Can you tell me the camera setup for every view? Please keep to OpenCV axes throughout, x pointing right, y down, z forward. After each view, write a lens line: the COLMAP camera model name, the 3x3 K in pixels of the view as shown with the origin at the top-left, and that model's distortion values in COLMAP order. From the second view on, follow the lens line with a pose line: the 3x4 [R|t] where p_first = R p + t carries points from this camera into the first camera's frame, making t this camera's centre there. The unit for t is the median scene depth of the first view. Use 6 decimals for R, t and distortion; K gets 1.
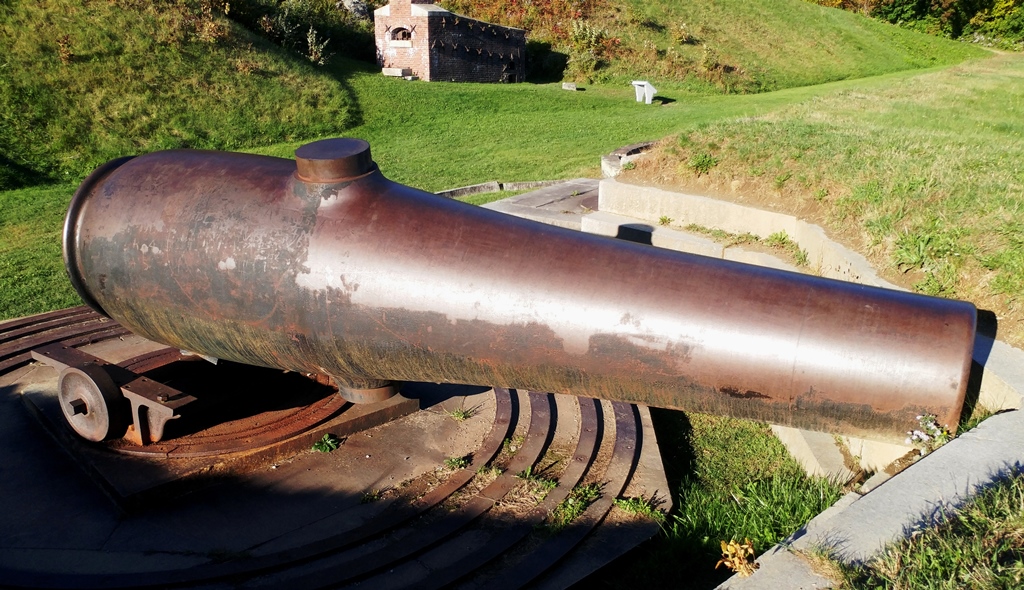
lens RADIAL K [[796.7, 0, 530.5], [0, 796.7, 306.6], [0, 0, 1]] dist [-0.015470, 0.060144]
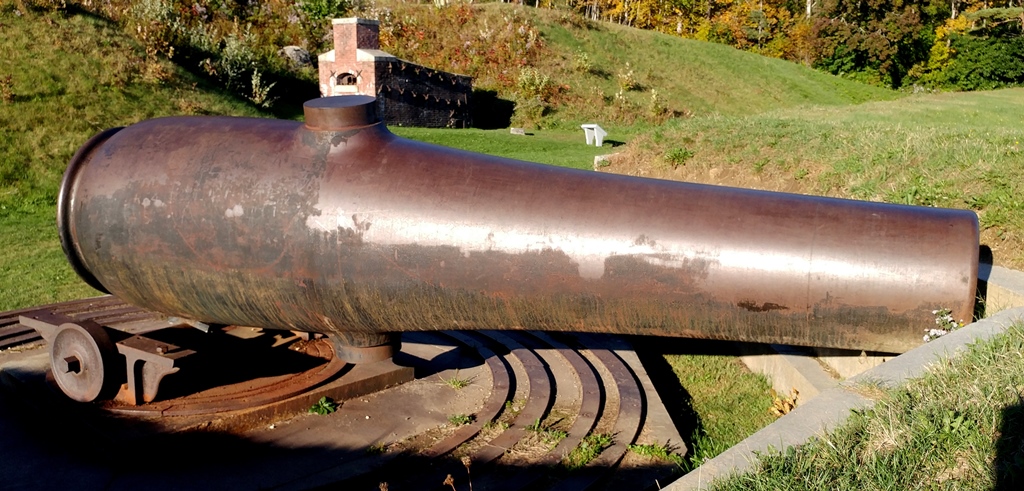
lens RADIAL K [[849.6, 0, 503.1], [0, 849.6, 252.9], [0, 0, 1]] dist [0.015624, -0.047357]
pose [[0.999047, -0.016579, 0.040374, -0.082920], [0.022399, 0.988697, -0.148243, 0.155474], [-0.037460, 0.149006, 0.988127, -0.057270]]
